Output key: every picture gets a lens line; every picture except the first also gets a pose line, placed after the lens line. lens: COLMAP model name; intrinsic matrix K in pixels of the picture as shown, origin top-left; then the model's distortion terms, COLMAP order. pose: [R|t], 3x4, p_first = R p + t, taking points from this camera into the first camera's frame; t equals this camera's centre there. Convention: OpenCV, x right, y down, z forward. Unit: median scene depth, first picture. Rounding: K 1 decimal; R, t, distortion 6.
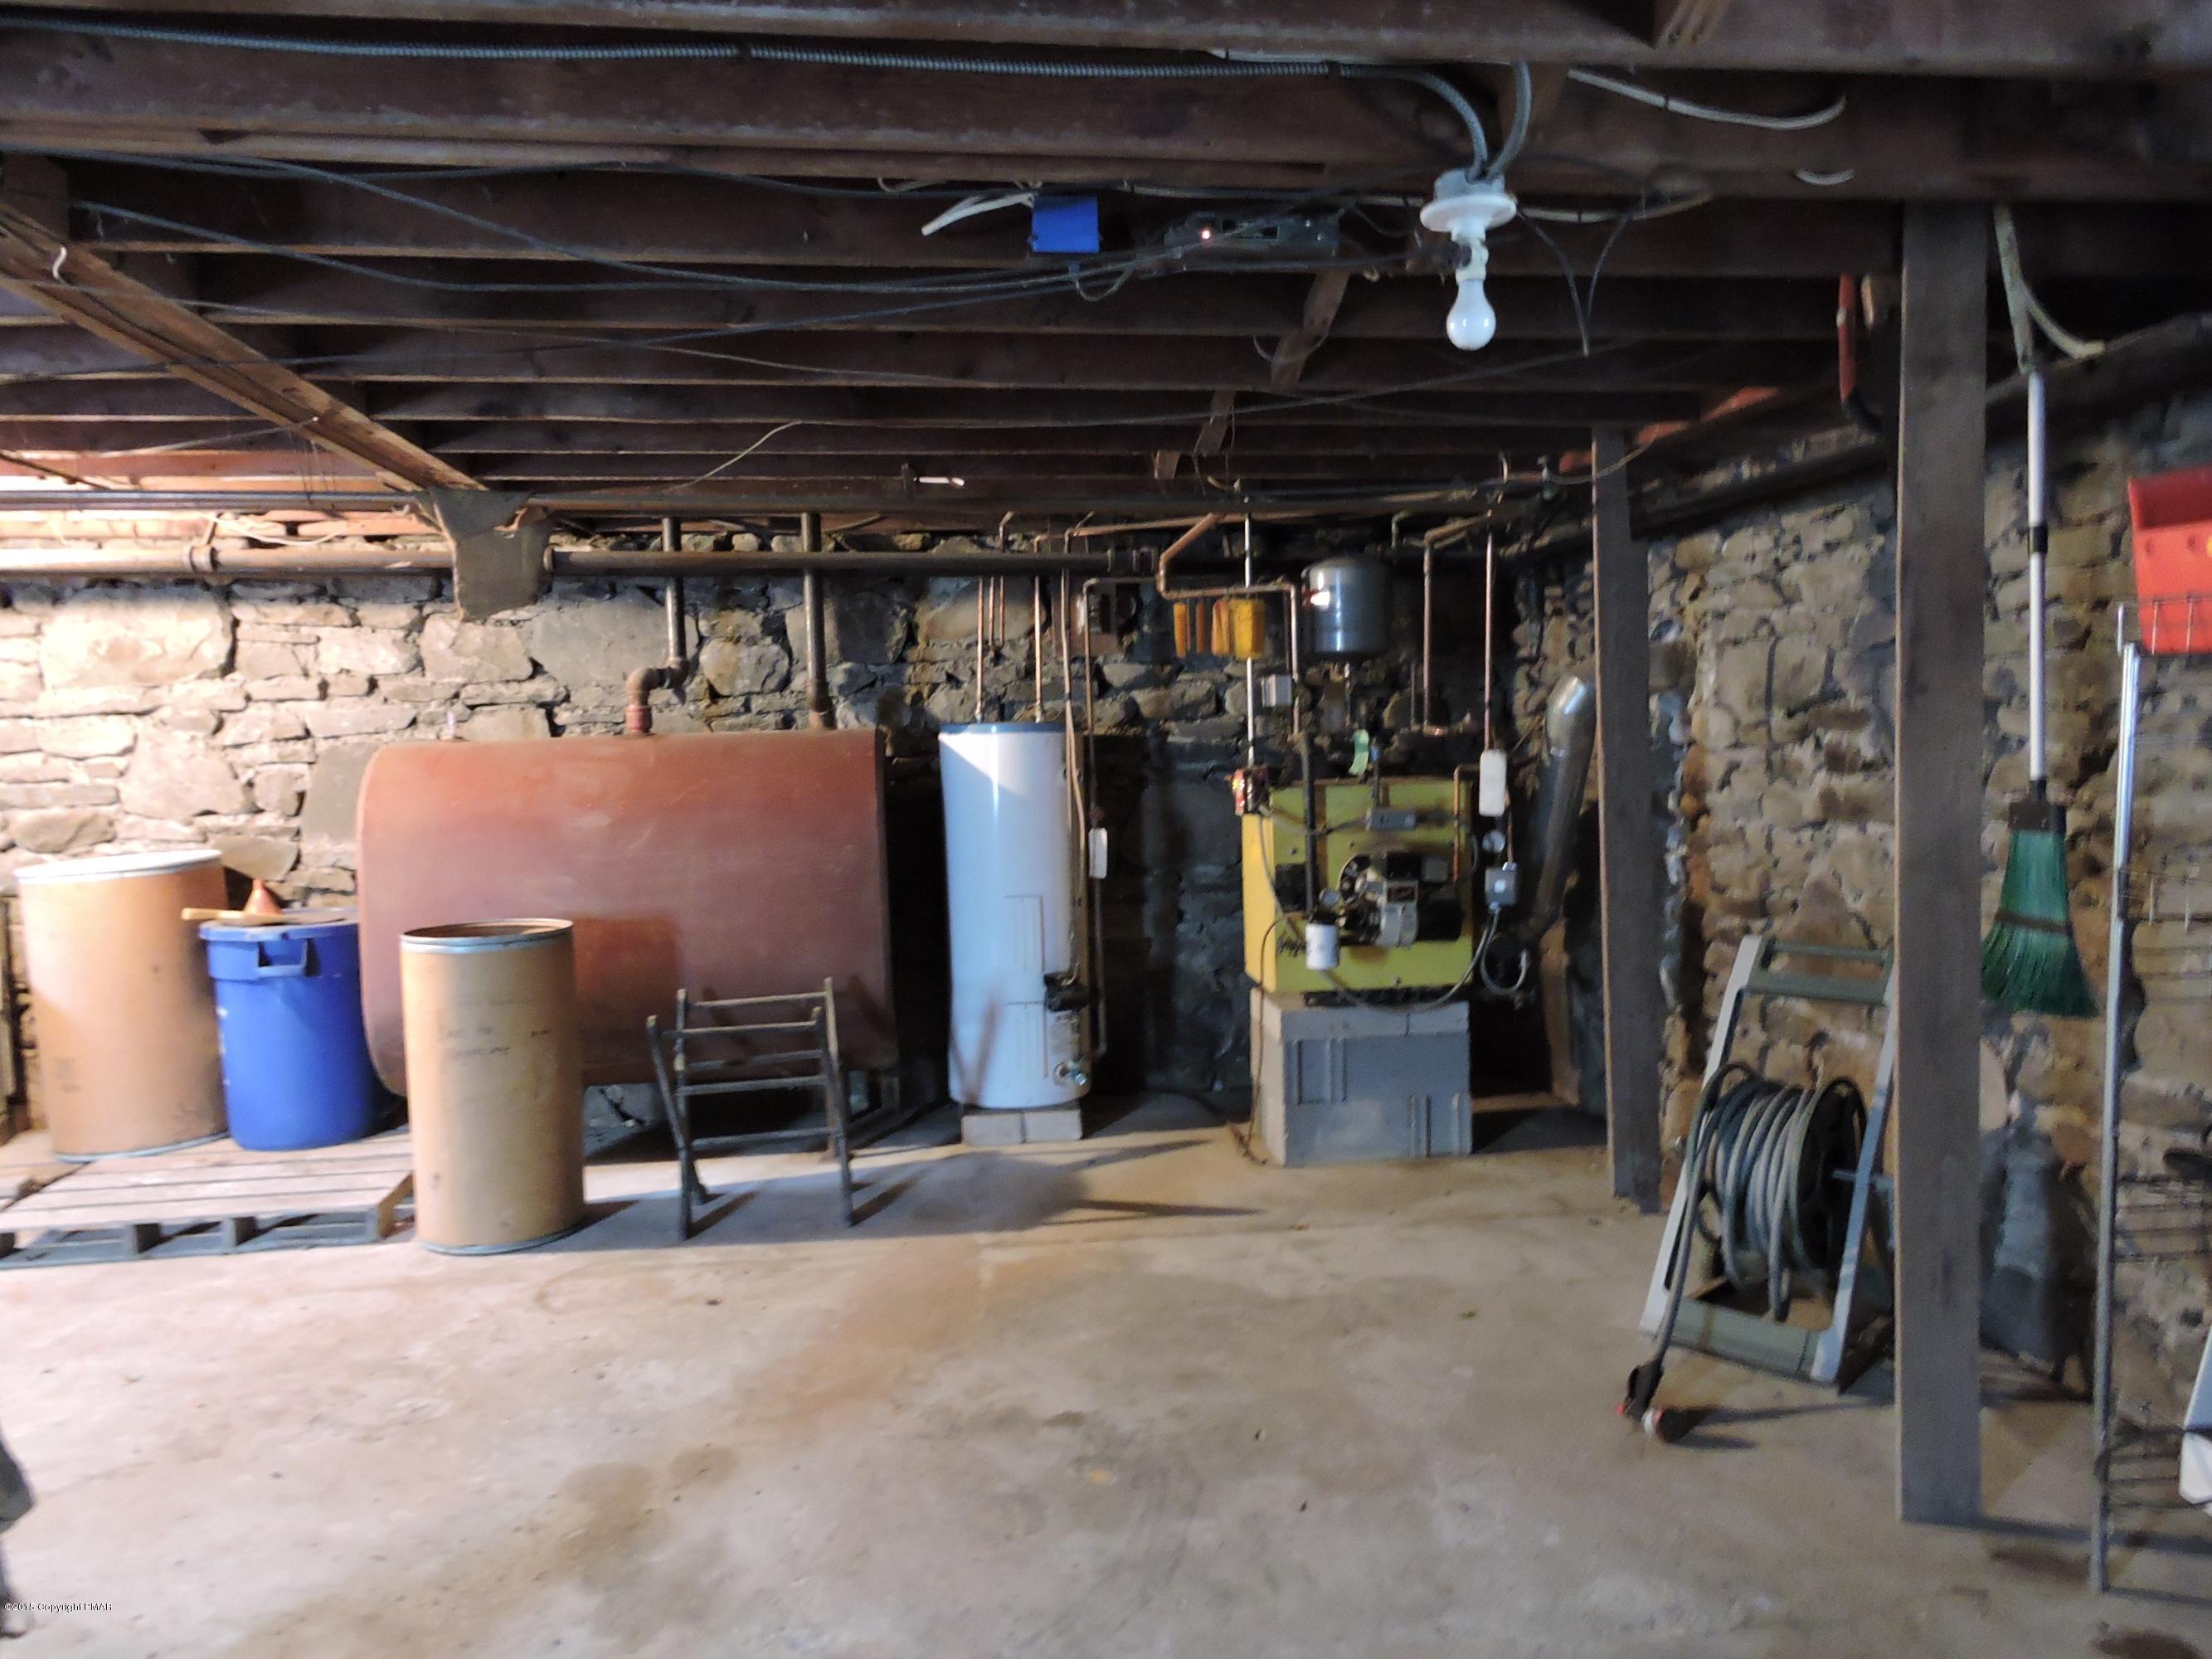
lens RADIAL K [[1581.0, 0, 1117.3], [0, 1581.0, 828.4], [0, 0, 1]] dist [-0.002439, 0.000449]
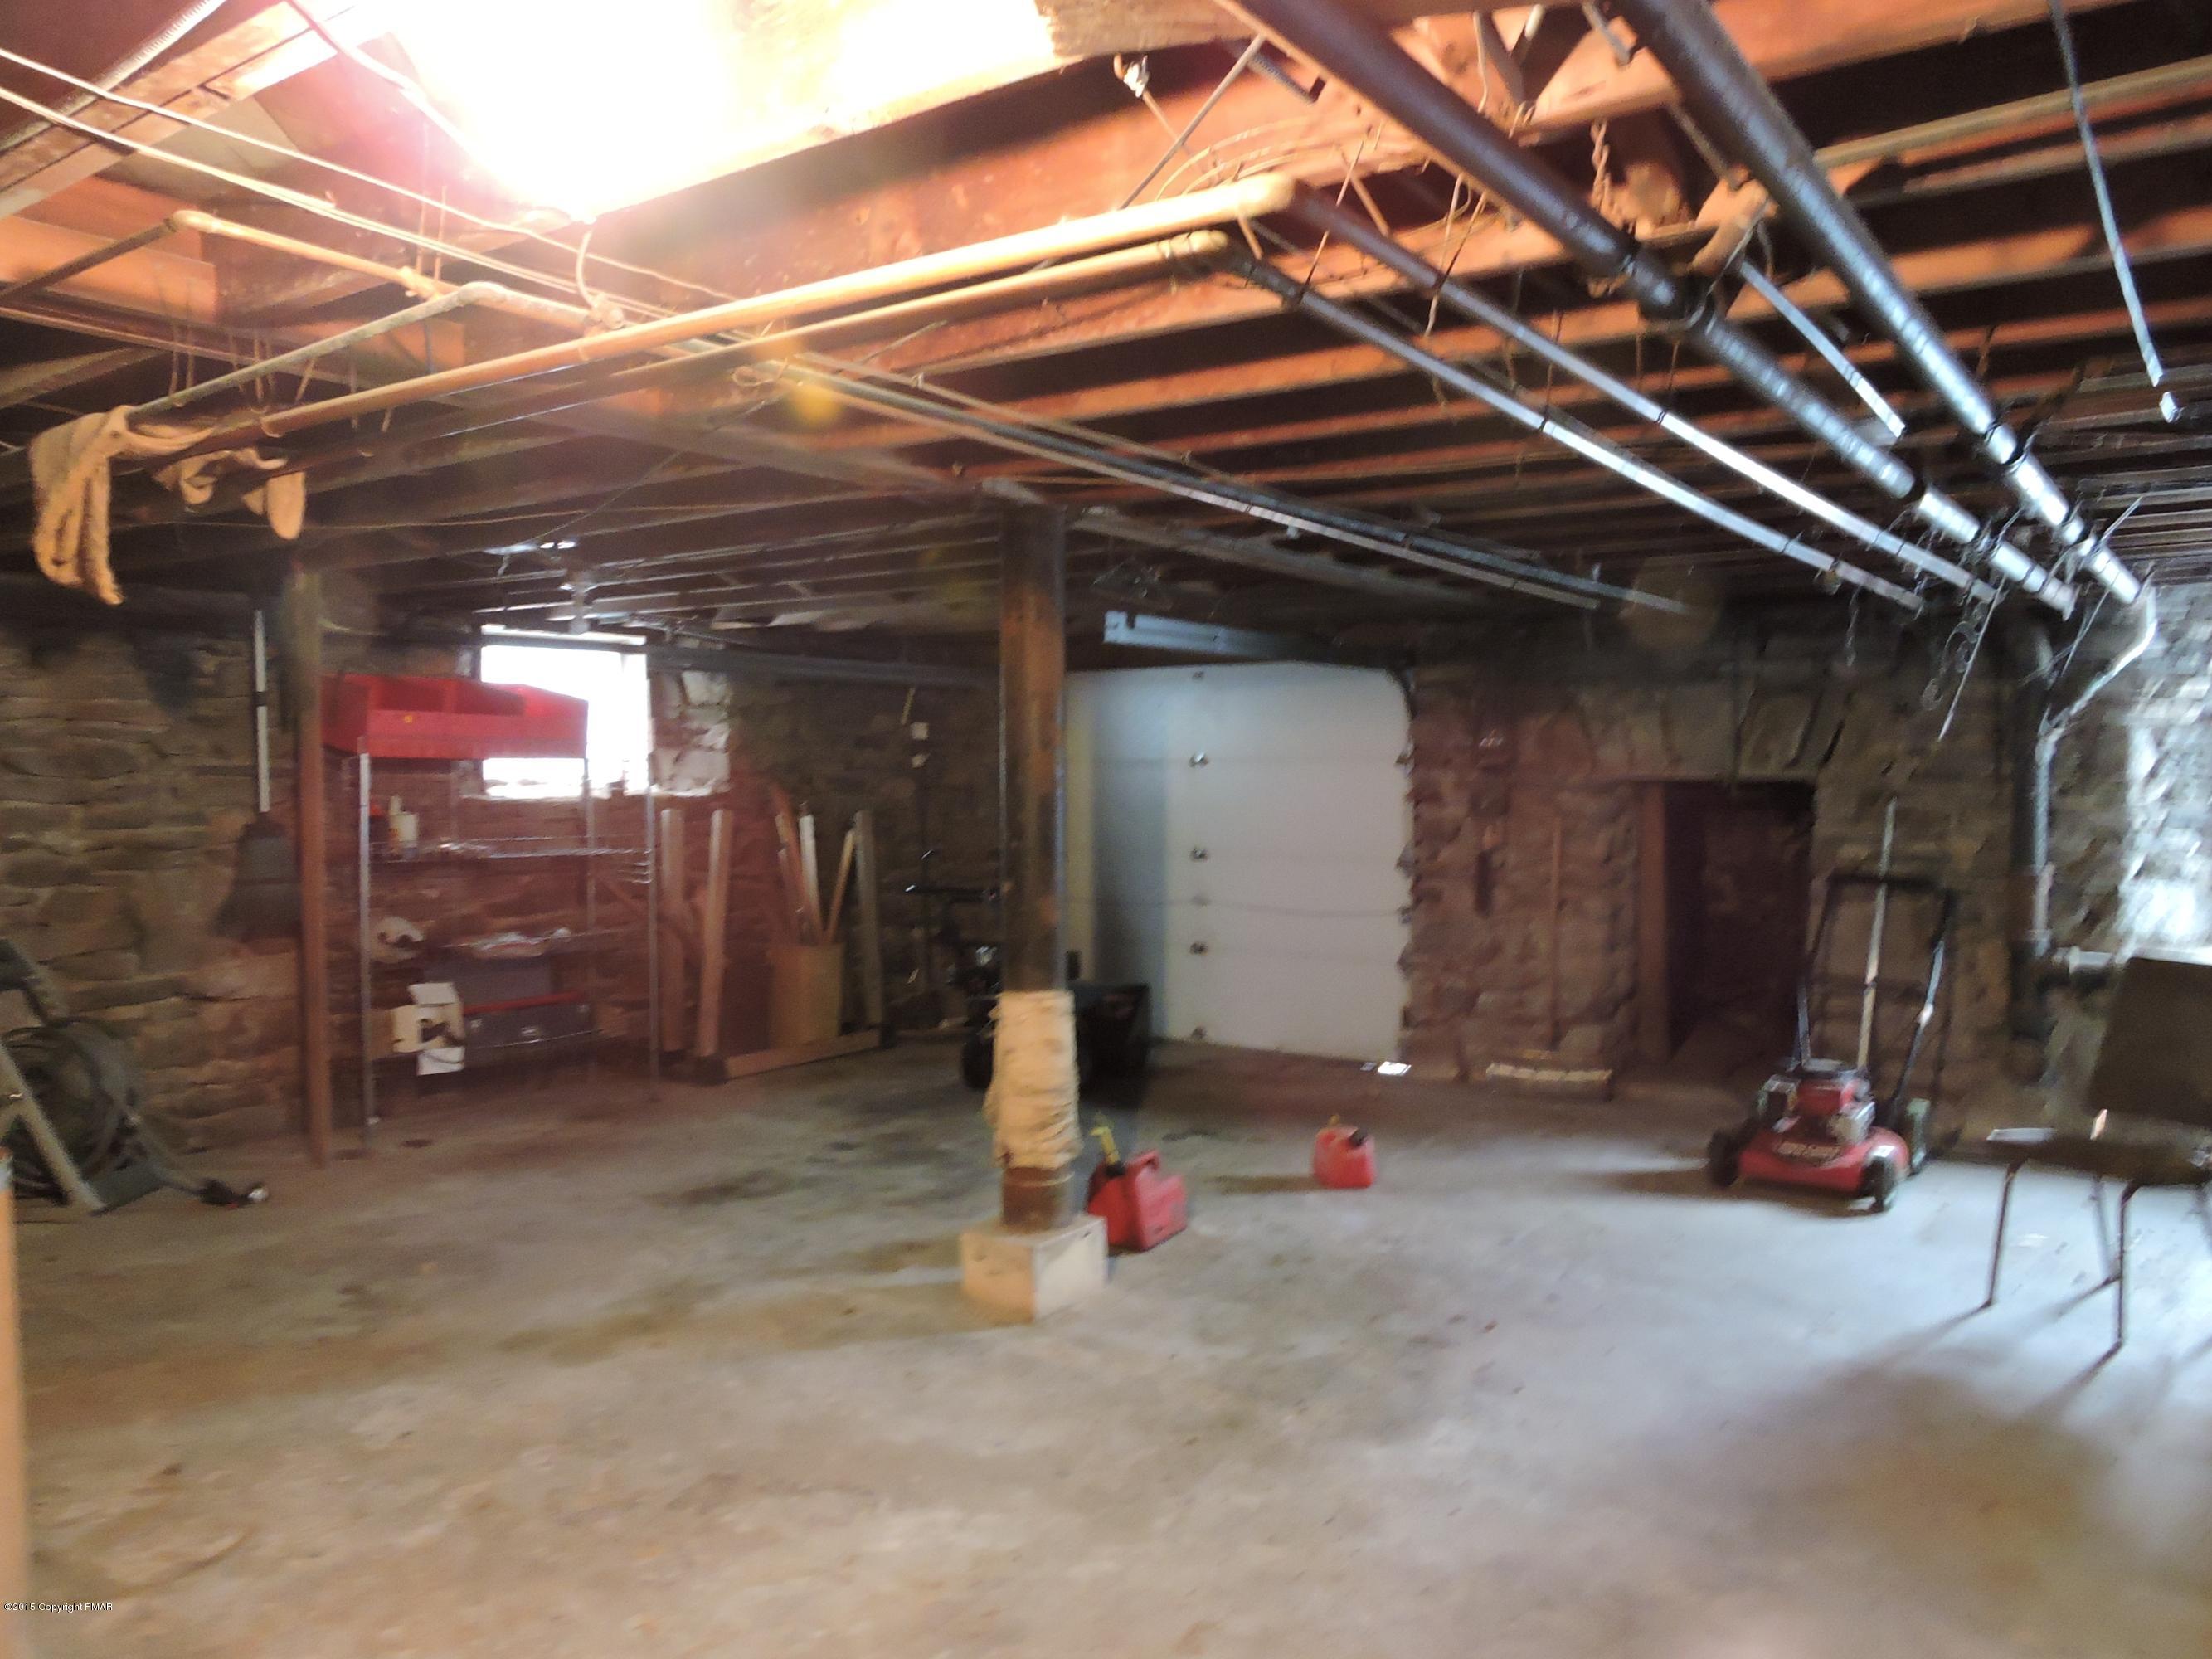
lens RADIAL K [[1581.0, 0, 1105.9], [0, 1581.0, 830.8], [0, 0, 1]] dist [-0.002439, 0.000449]
pose [[-0.724498, -0.006236, 0.689249, -1.433411], [0.060001, 0.995593, 0.072076, -0.077081], [-0.686661, 0.093574, -0.720931, 1.498917]]
